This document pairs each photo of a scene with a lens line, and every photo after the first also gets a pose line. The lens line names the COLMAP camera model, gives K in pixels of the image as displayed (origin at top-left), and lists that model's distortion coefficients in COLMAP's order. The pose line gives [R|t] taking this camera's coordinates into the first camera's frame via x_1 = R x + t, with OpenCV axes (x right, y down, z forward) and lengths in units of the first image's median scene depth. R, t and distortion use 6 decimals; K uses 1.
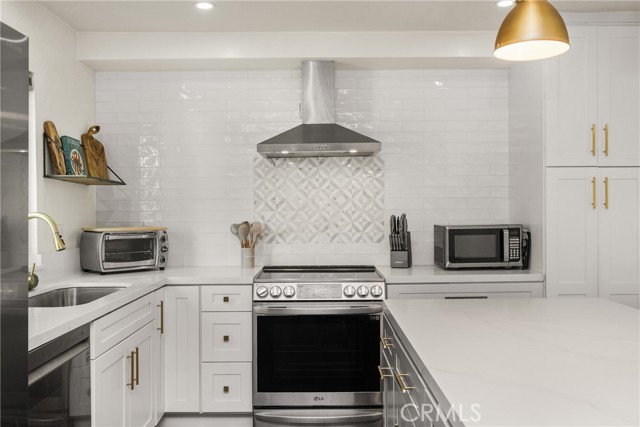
lens RADIAL K [[572.8, 0, 317.0], [0, 572.8, 215.2], [0, 0, 1]] dist [-0.040549, -0.001263]
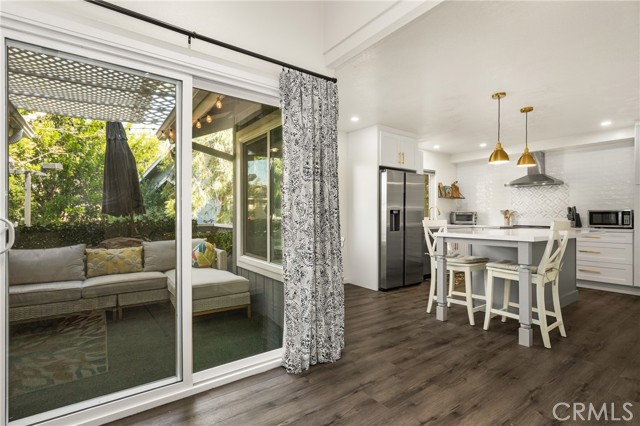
lens RADIAL K [[299.4, 0, 309.0], [0, 299.4, 215.7], [0, 0, 1]] dist [0.003100, -0.000196]
pose [[0.585289, 0.010984, -0.810751, 0.556852], [-0.015174, 0.999882, 0.002593, 0.055564], [0.810683, 0.010785, 0.585386, -0.764315]]
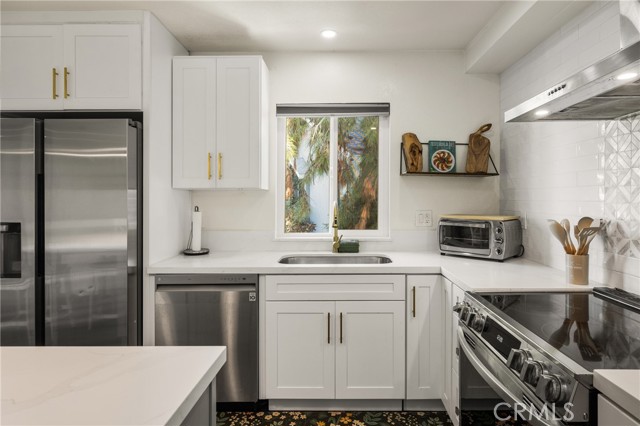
lens RADIAL K [[357.2, 0, 335.7], [0, 357.2, 199.5], [0, 0, 1]] dist [-0.006837, -0.000769]
pose [[-0.001817, 0.008811, -0.999960, 0.330440], [-0.009325, 0.999918, 0.008827, -0.012652], [0.999955, 0.009341, -0.001735, 0.726272]]
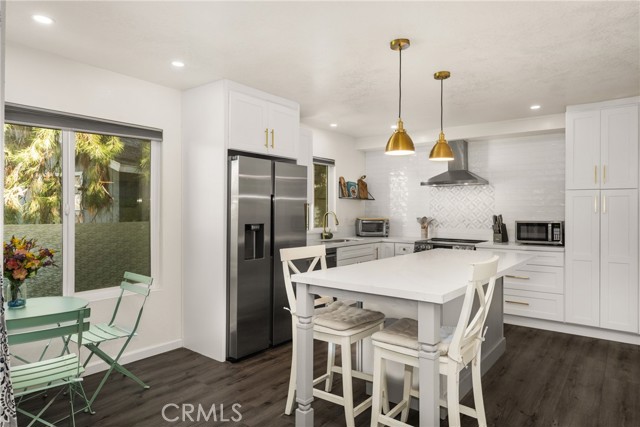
lens RADIAL K [[387.5, 0, 316.6], [0, 387.5, 209.9], [0, 0, 1]] dist [0.002168, 0.001829]
pose [[0.789228, 0.010089, -0.614017, 0.476205], [-0.016682, 0.999848, -0.005013, -0.000571], [0.613873, 0.014199, 0.789277, -0.429817]]
